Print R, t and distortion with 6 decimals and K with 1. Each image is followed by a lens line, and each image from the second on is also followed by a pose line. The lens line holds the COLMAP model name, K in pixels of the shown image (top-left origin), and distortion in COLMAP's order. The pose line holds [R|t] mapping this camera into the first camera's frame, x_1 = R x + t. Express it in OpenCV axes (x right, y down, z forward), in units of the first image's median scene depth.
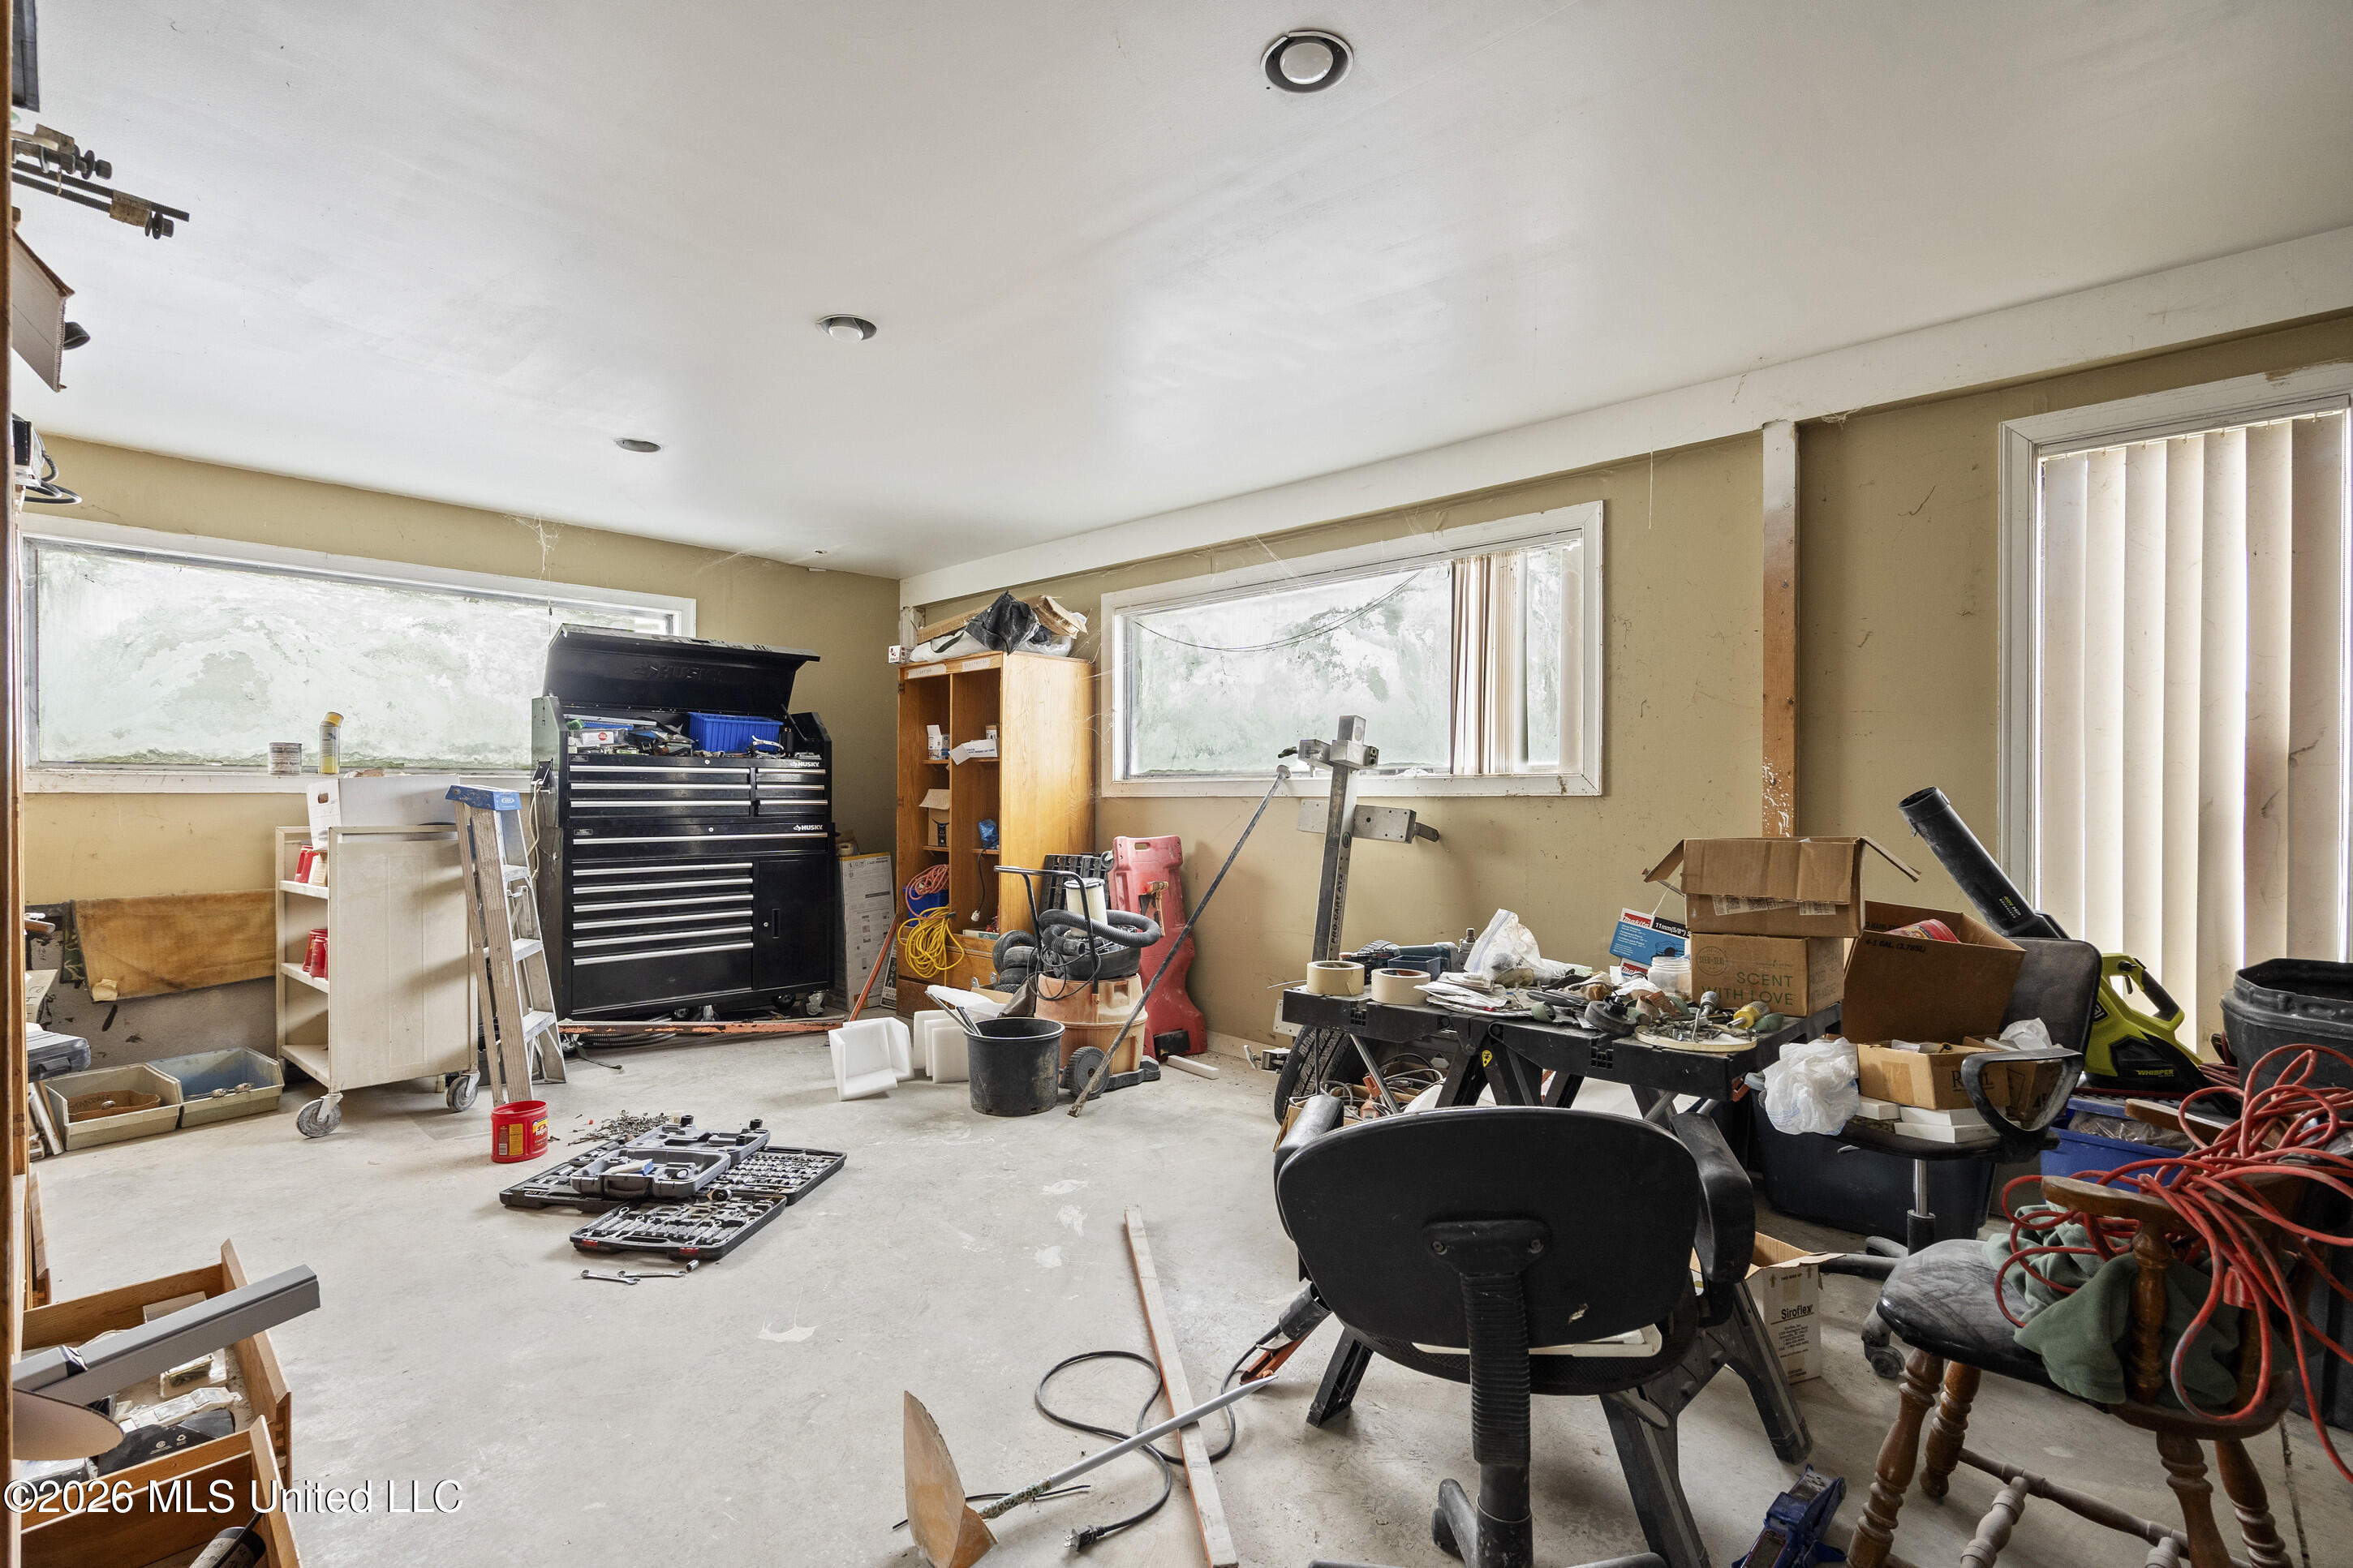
lens RADIAL K [[1069.5, 0, 1172.2], [0, 1069.5, 799.2], [0, 0, 1]] dist [0.000383, 0.000394]
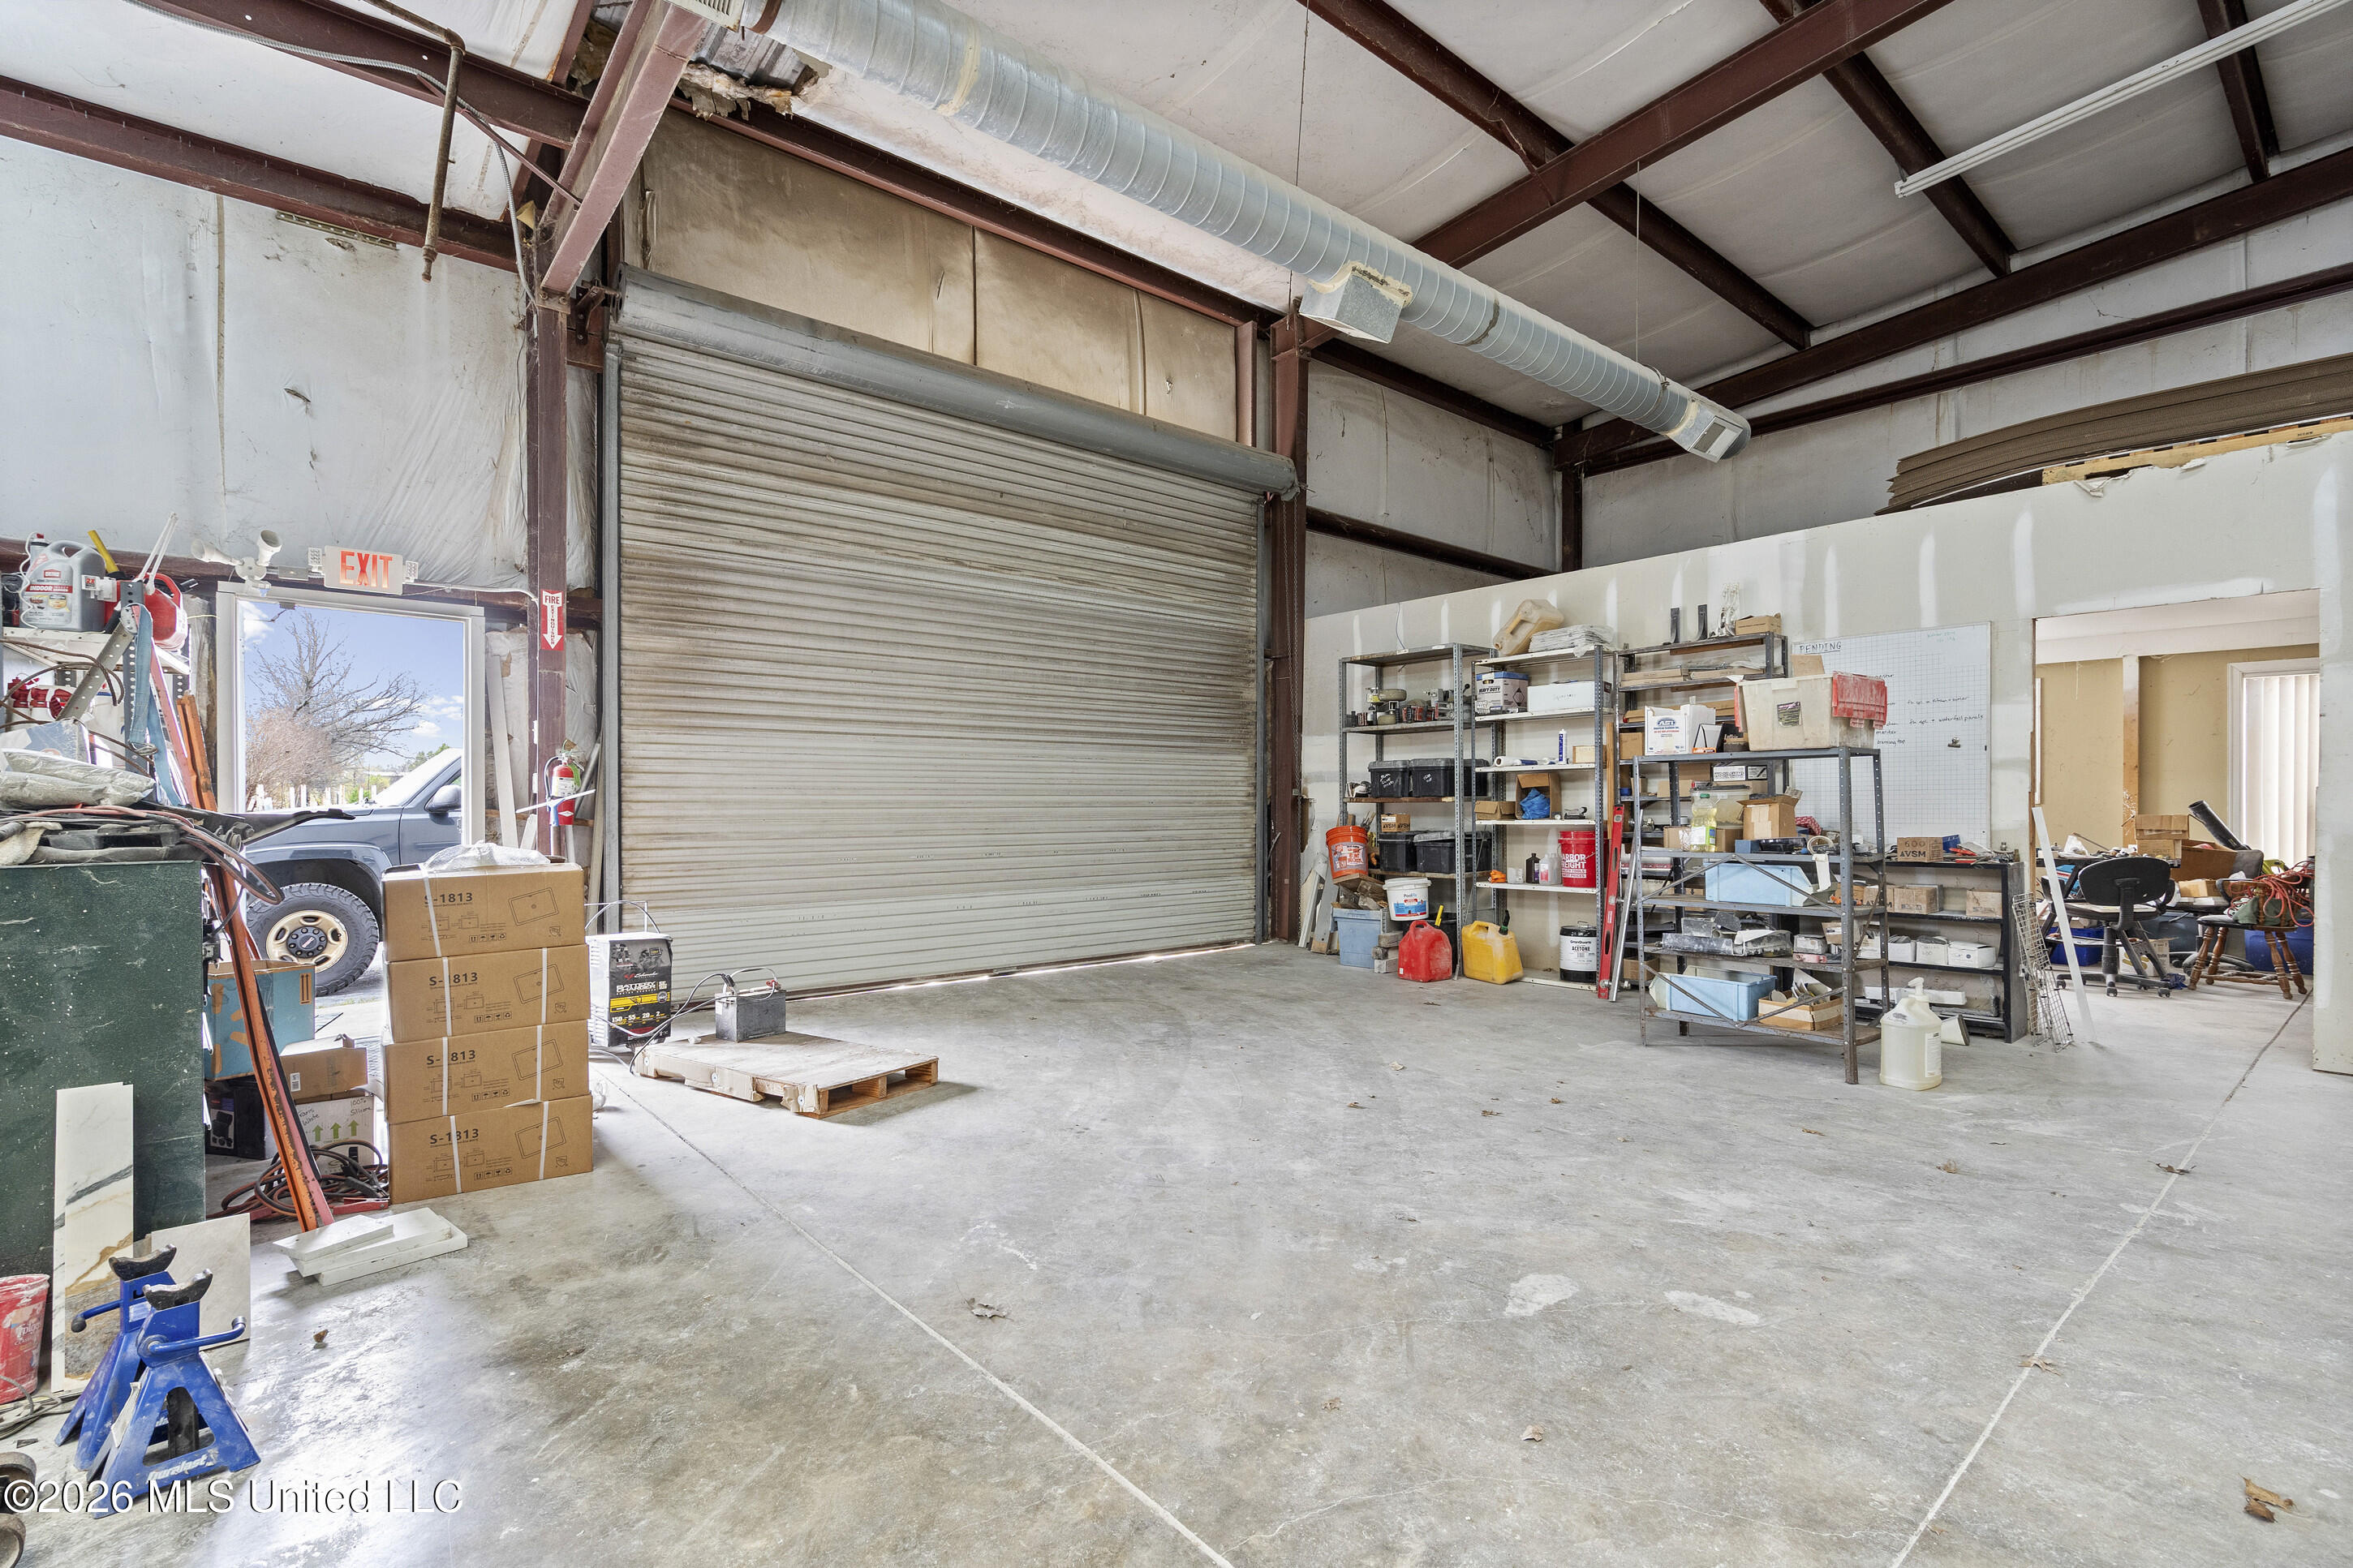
lens RADIAL K [[1069.5, 0, 1170.4], [0, 1069.5, 796.9], [0, 0, 1]] dist [0.000383, 0.000394]
pose [[0.992561, 0.000241, -0.121750, -2.022008], [-0.001083, 0.999976, -0.006848, 0.000425], [0.121745, 0.006929, 0.992537, -2.620143]]
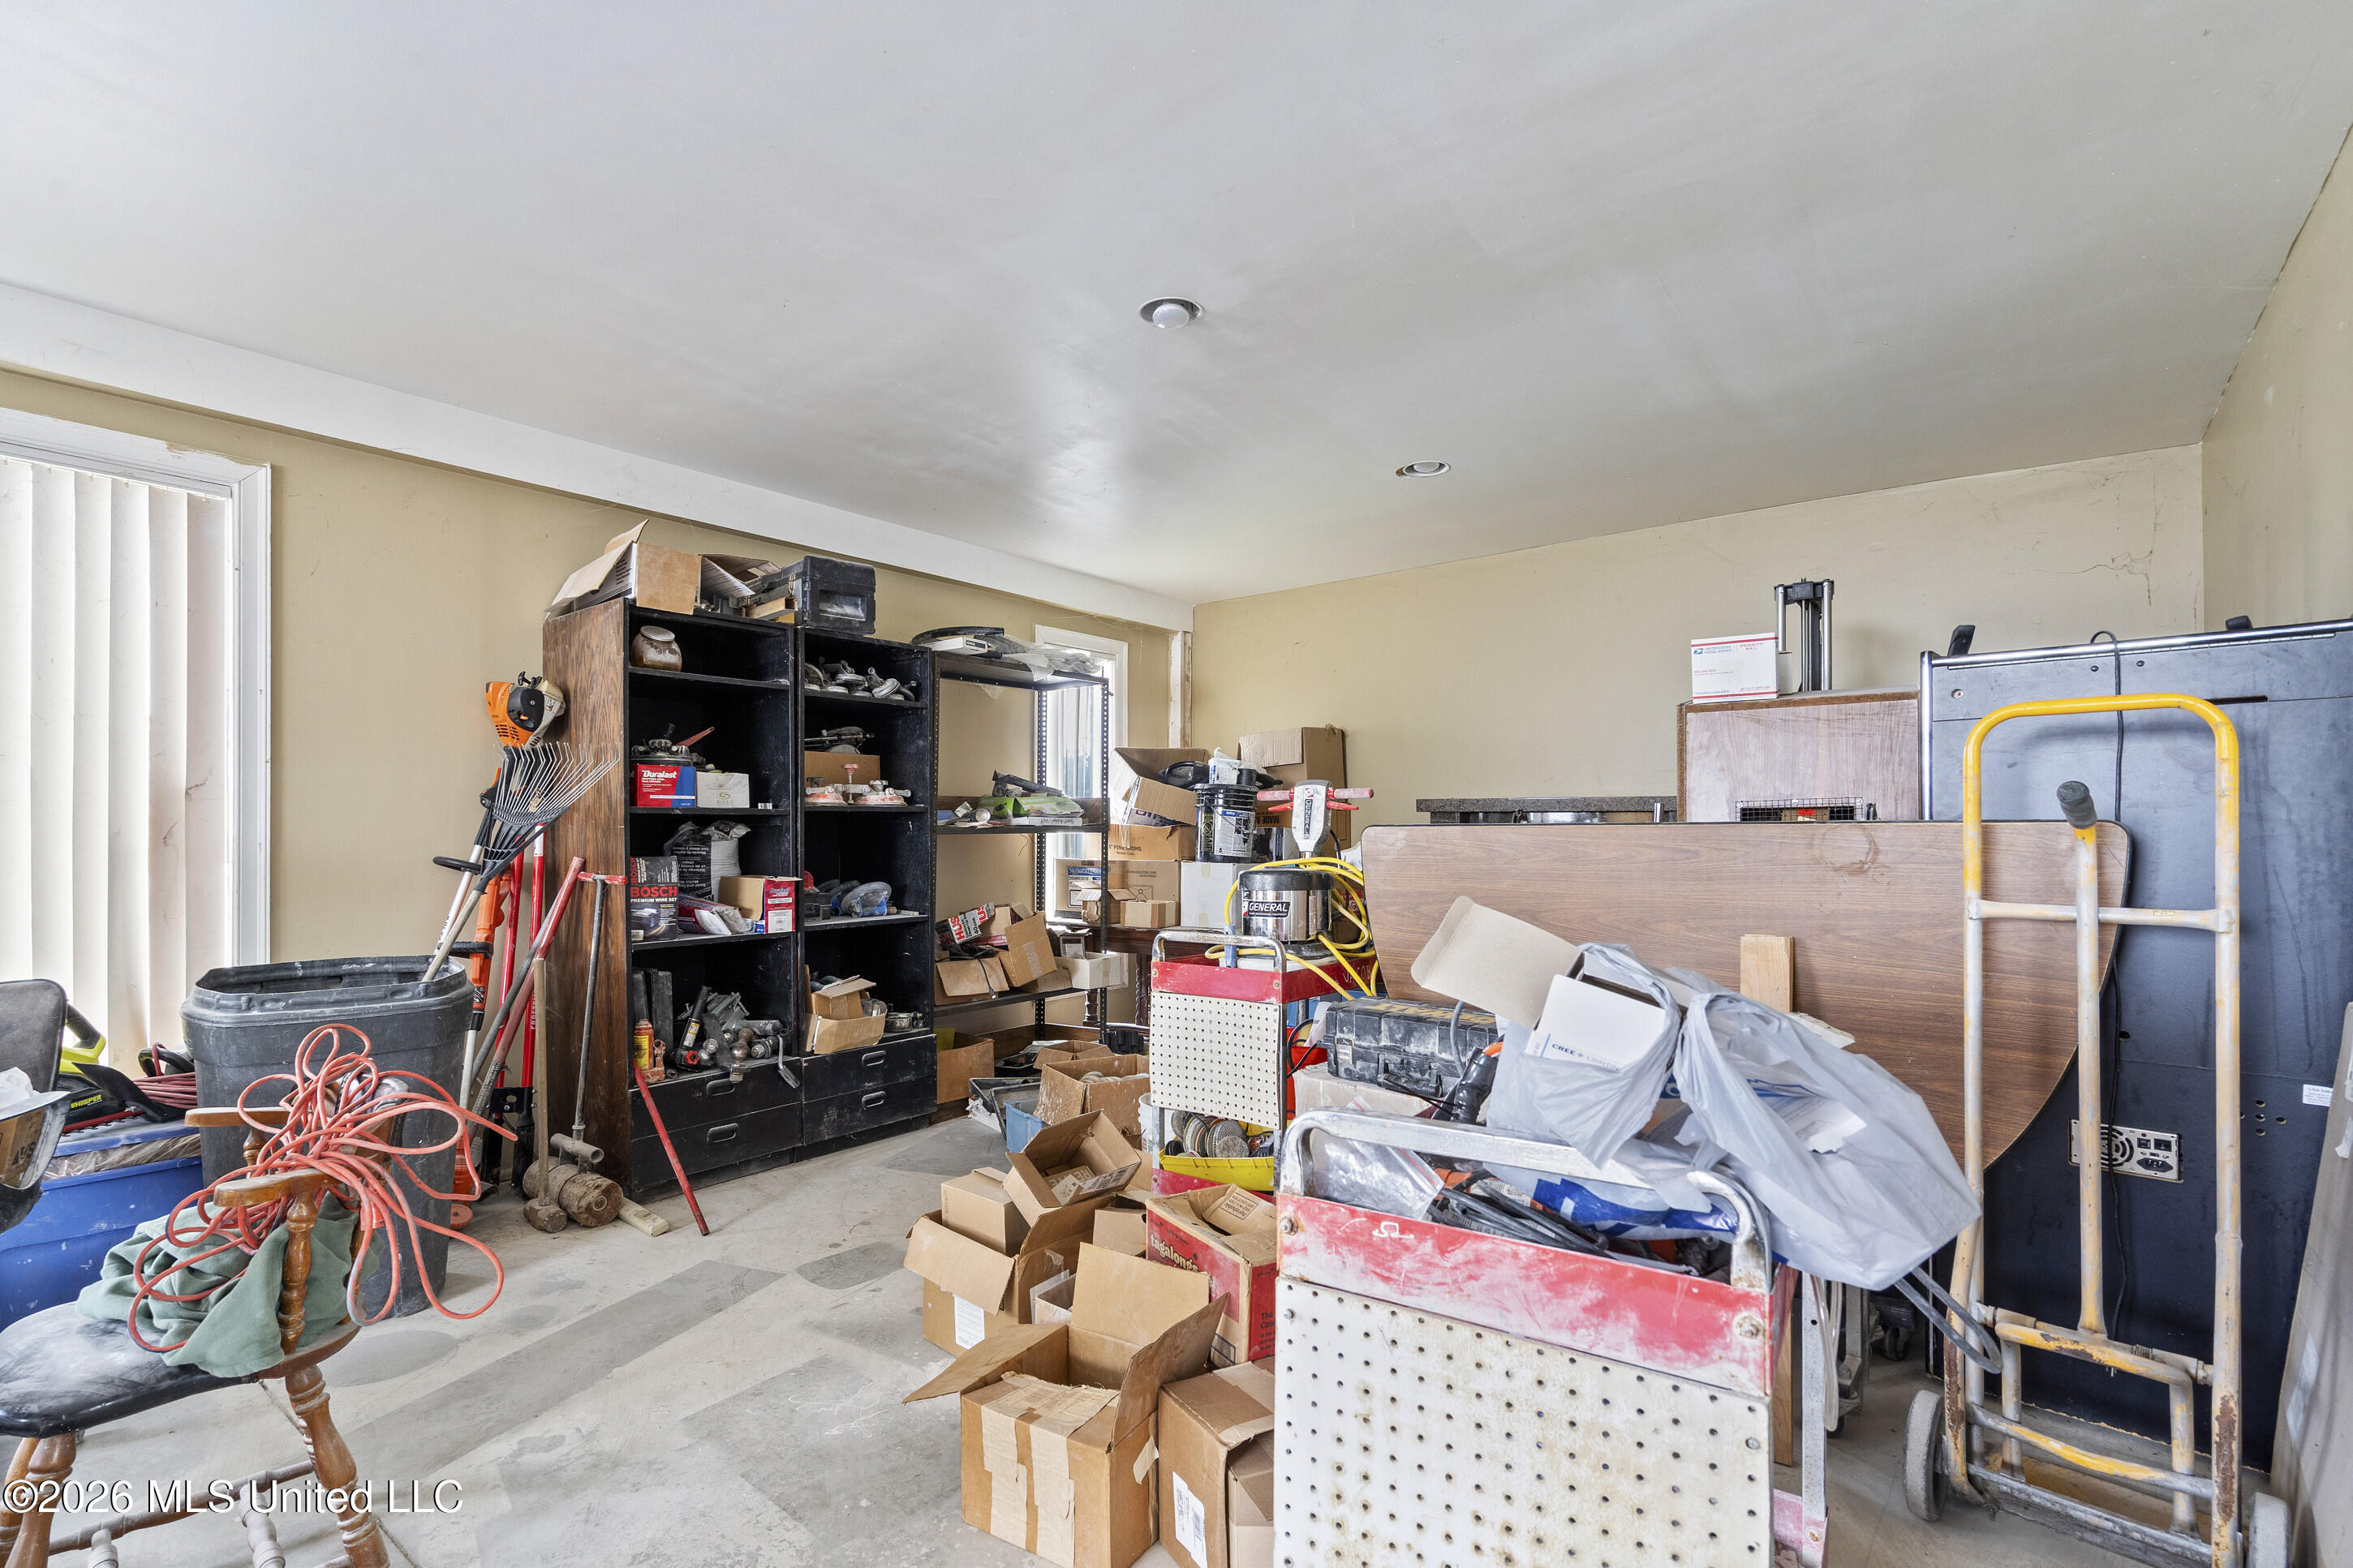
lens RADIAL K [[1069.5, 0, 1166.8], [0, 1069.5, 803.7], [0, 0, 1]] dist [0.000383, 0.000394]
pose [[-0.098074, 0.018089, 0.995015, -0.212755], [0.002733, 0.999836, -0.017907, -0.004811], [-0.995175, 0.000963, -0.098108, 0.099643]]
